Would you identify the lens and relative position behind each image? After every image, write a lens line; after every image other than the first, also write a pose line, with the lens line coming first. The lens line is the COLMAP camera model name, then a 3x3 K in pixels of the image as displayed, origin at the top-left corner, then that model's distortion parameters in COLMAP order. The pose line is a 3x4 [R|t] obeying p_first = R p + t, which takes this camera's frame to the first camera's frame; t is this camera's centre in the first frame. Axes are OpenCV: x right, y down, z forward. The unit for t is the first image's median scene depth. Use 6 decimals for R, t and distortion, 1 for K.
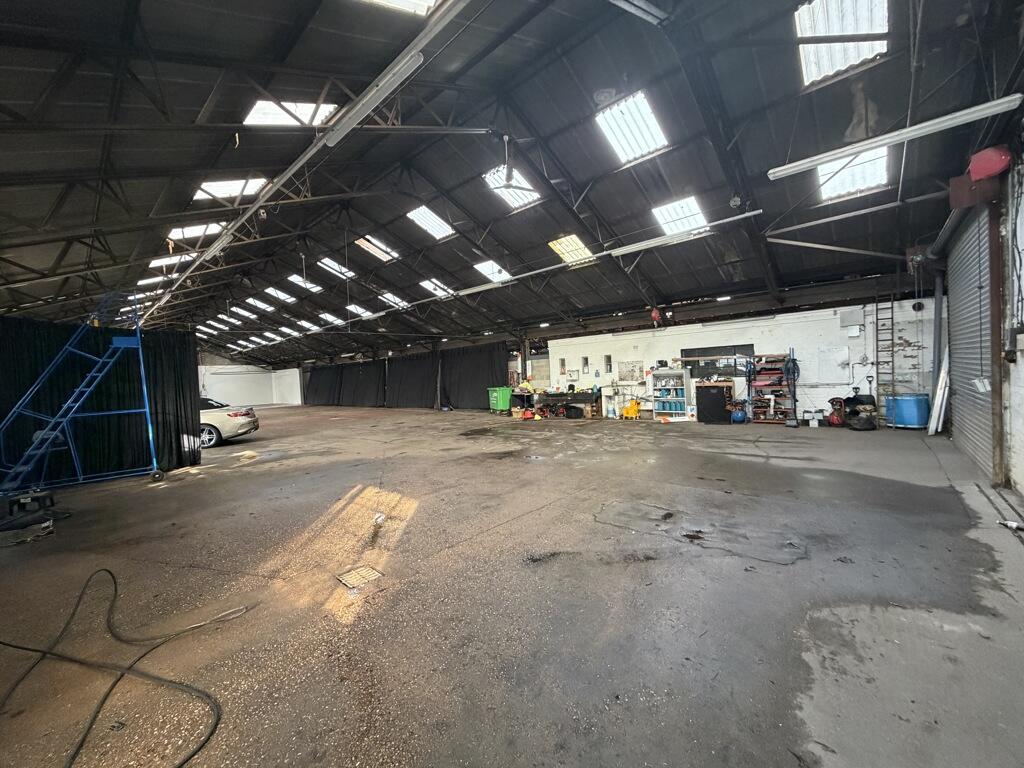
lens RADIAL K [[405.2, 0, 510.6], [0, 405.2, 385.6], [0, 0, 1]] dist [-0.001488, 0.000058]
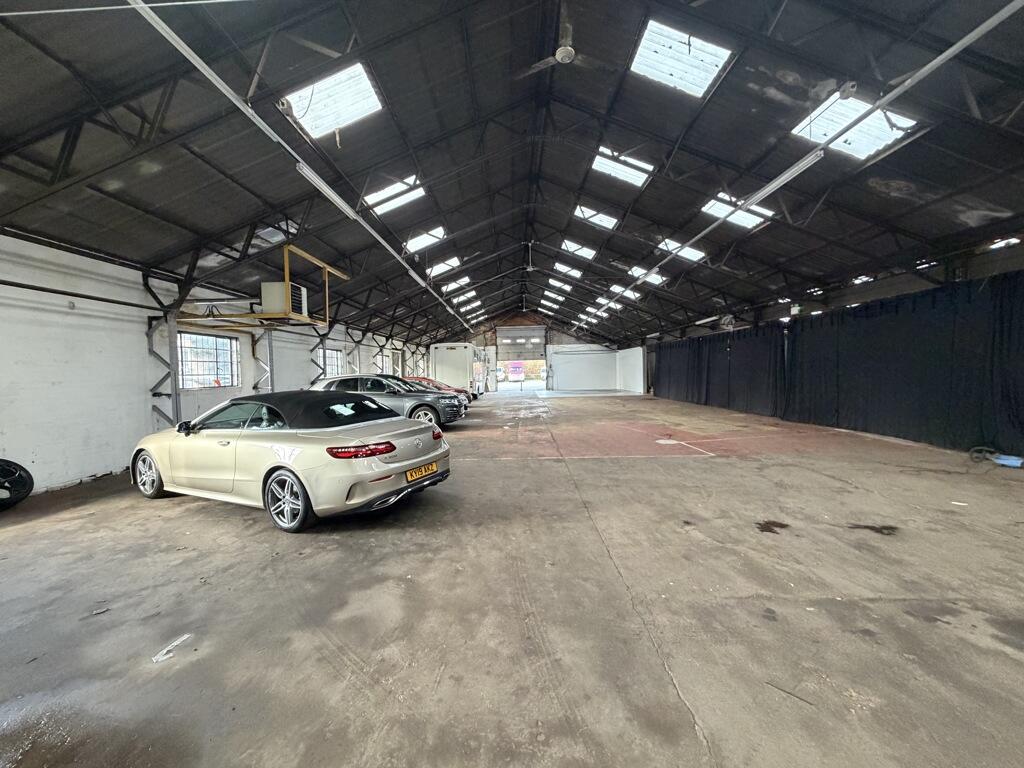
lens RADIAL K [[405.2, 0, 510.6], [0, 405.2, 385.6], [0, 0, 1]] dist [-0.001488, 0.000058]
pose [[0.663653, 0.064985, -0.745213, -0.117499], [-0.034445, 0.997817, 0.056338, -0.004438], [0.747247, -0.011720, 0.664443, 0.316308]]
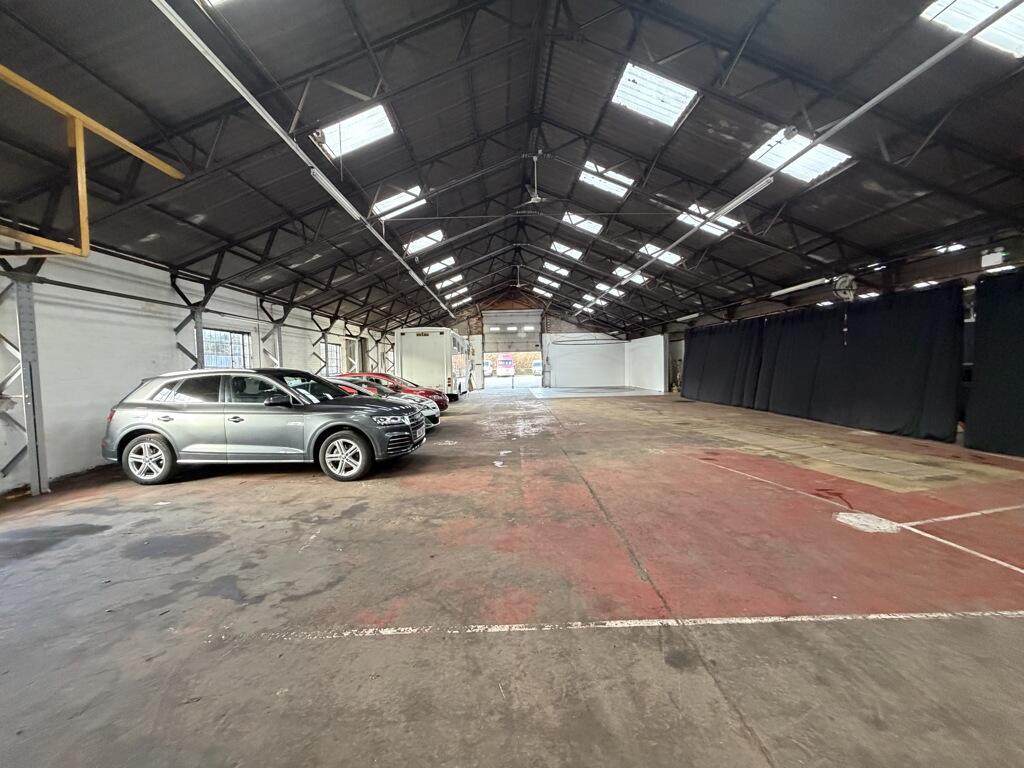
lens RADIAL K [[405.2, 0, 510.6], [0, 405.2, 385.6], [0, 0, 1]] dist [-0.001488, 0.000058]
pose [[0.686848, 0.075391, -0.722881, -0.238584], [-0.035939, 0.996912, 0.069823, -0.000236], [0.725912, -0.021978, 0.687436, 0.418631]]
